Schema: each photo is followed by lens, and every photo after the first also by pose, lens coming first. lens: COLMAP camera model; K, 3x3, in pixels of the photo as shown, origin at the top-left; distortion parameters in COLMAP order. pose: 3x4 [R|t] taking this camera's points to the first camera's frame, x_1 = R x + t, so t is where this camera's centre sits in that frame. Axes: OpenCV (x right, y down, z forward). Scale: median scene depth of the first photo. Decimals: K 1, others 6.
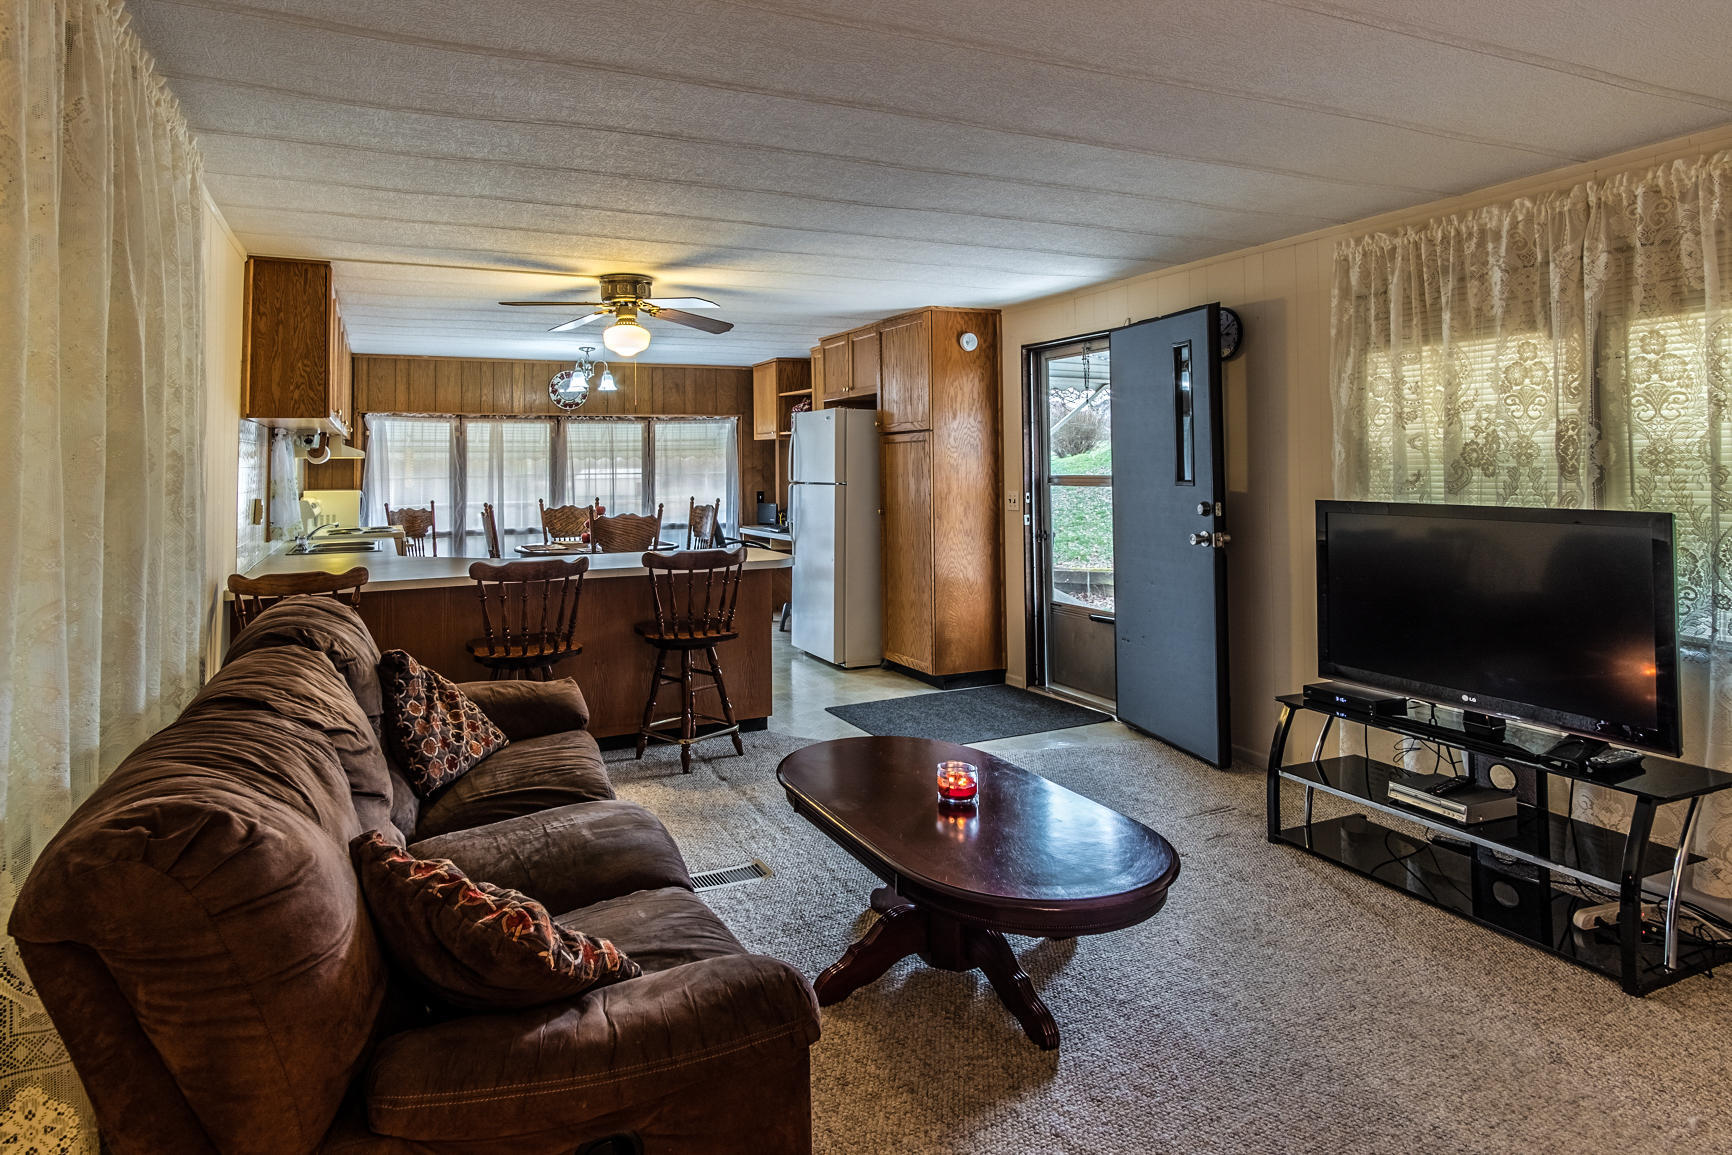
lens RADIAL K [[951.8, 0, 786.9], [0, 951.8, 434.3], [0, 0, 1]] dist [0.008165, -0.000636]
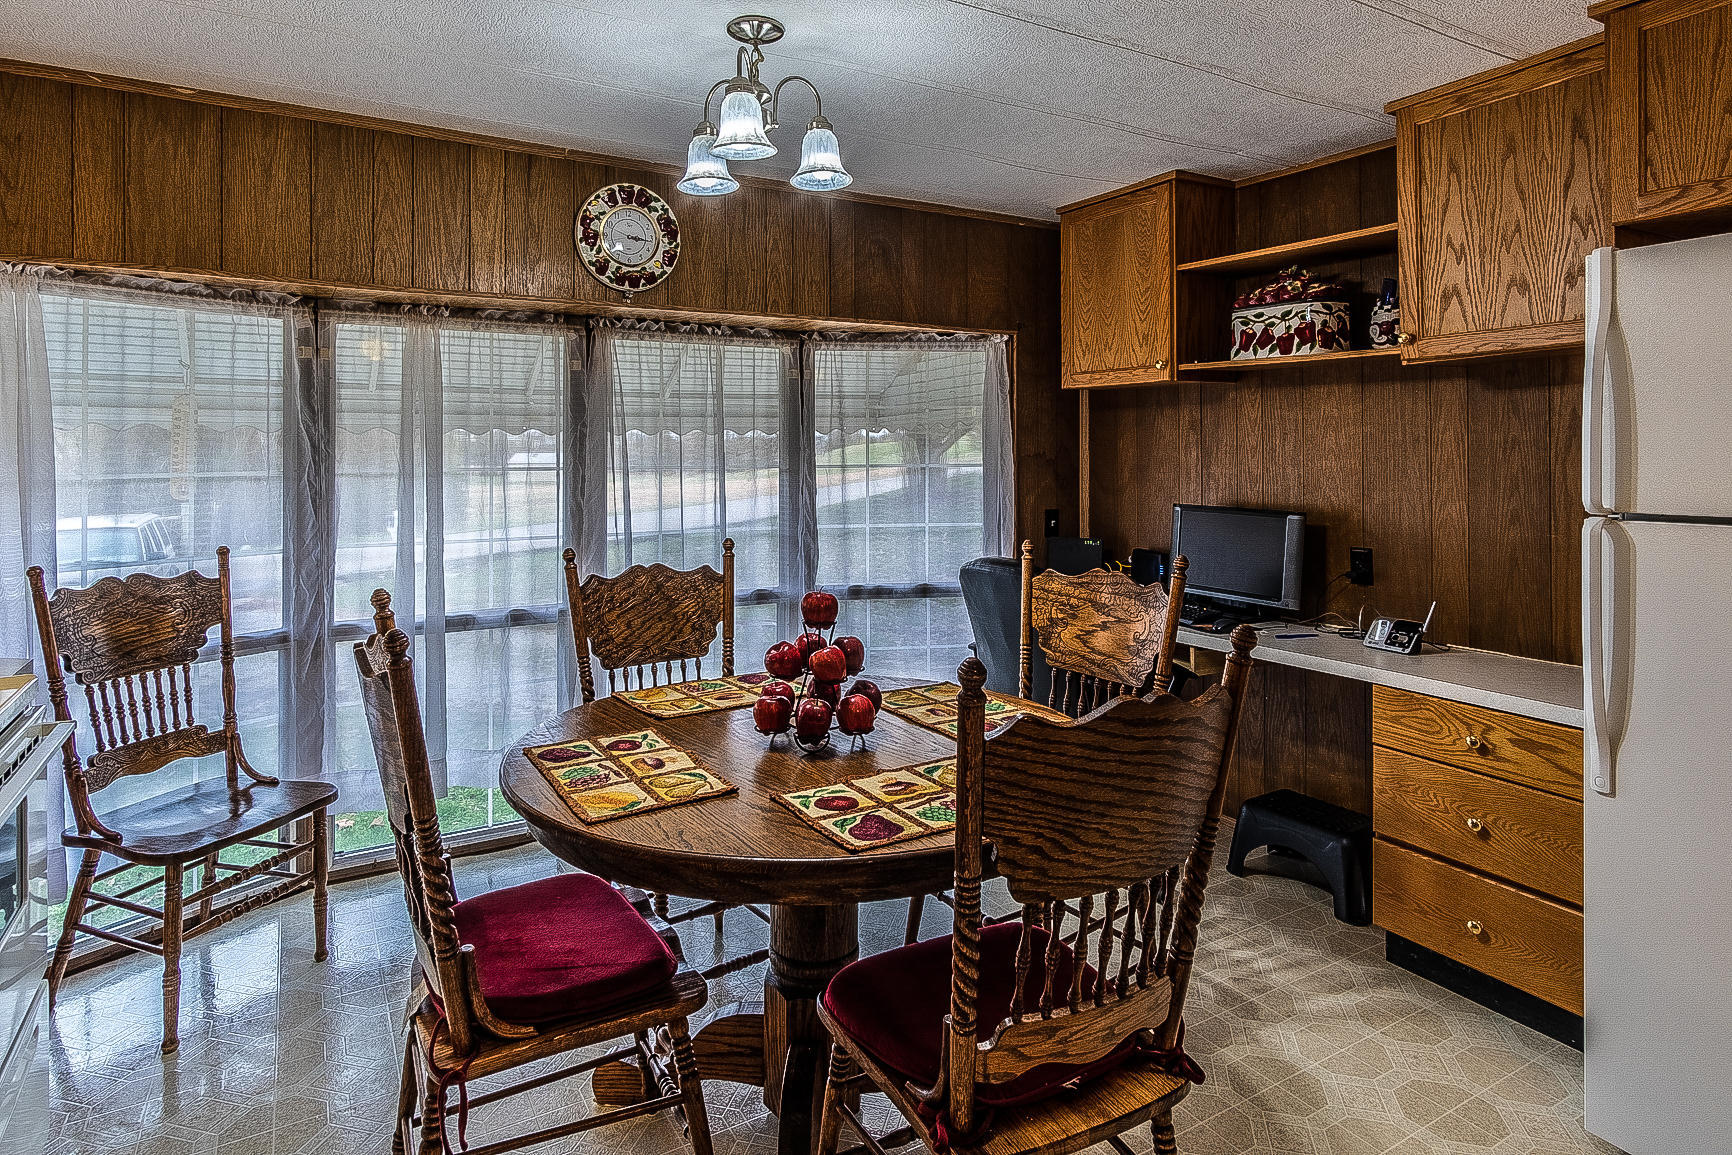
lens RADIAL K [[951.8, 0, 828.2], [0, 951.8, 448.4], [0, 0, 1]] dist [0.008165, -0.000636]
pose [[0.994157, 0.008833, 0.107583, -0.192249], [-0.012109, 0.999481, 0.029837, 0.022168], [-0.107263, -0.030966, 0.993748, 0.629141]]
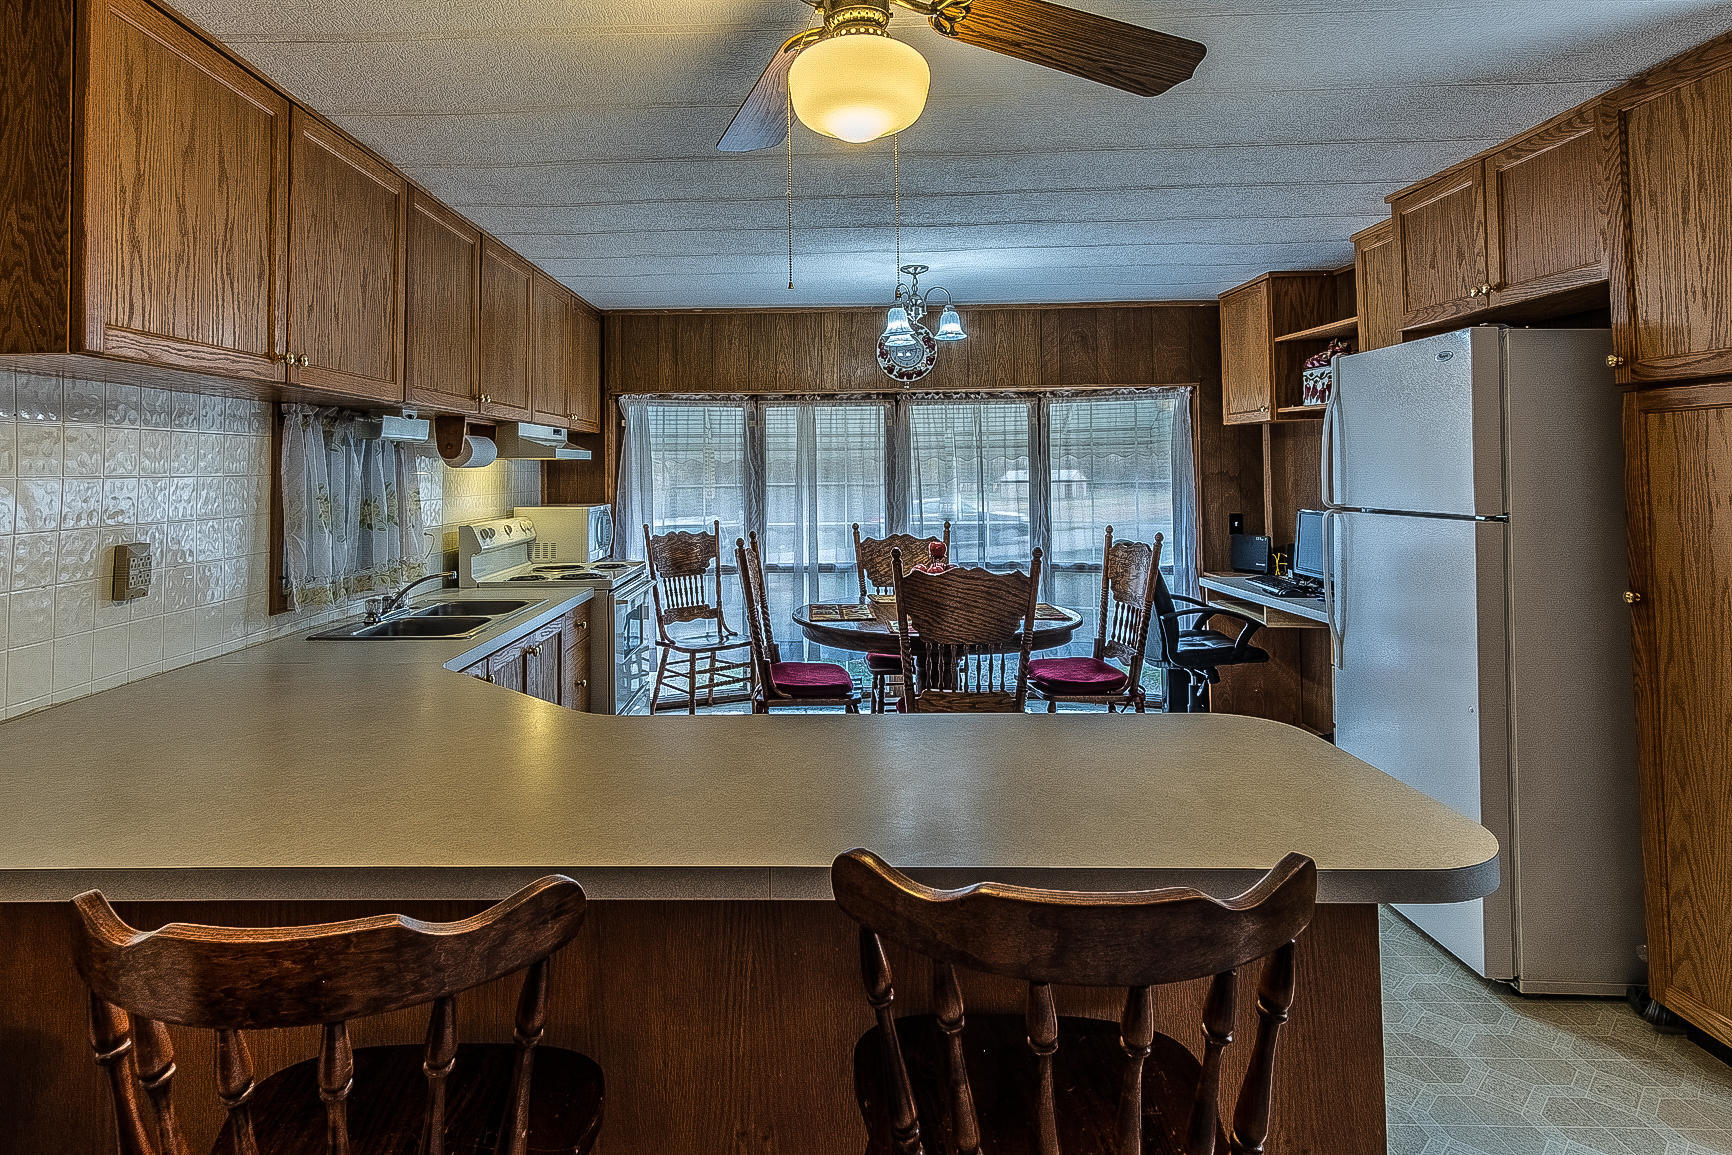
lens RADIAL K [[951.8, 0, 793.5], [0, 951.8, 436.4], [0, 0, 1]] dist [0.008165, -0.000636]
pose [[0.907695, -0.014694, -0.419372, -0.030446], [0.015004, 0.999884, -0.002559, 0.011092], [0.419361, -0.003970, 0.907811, 0.387880]]
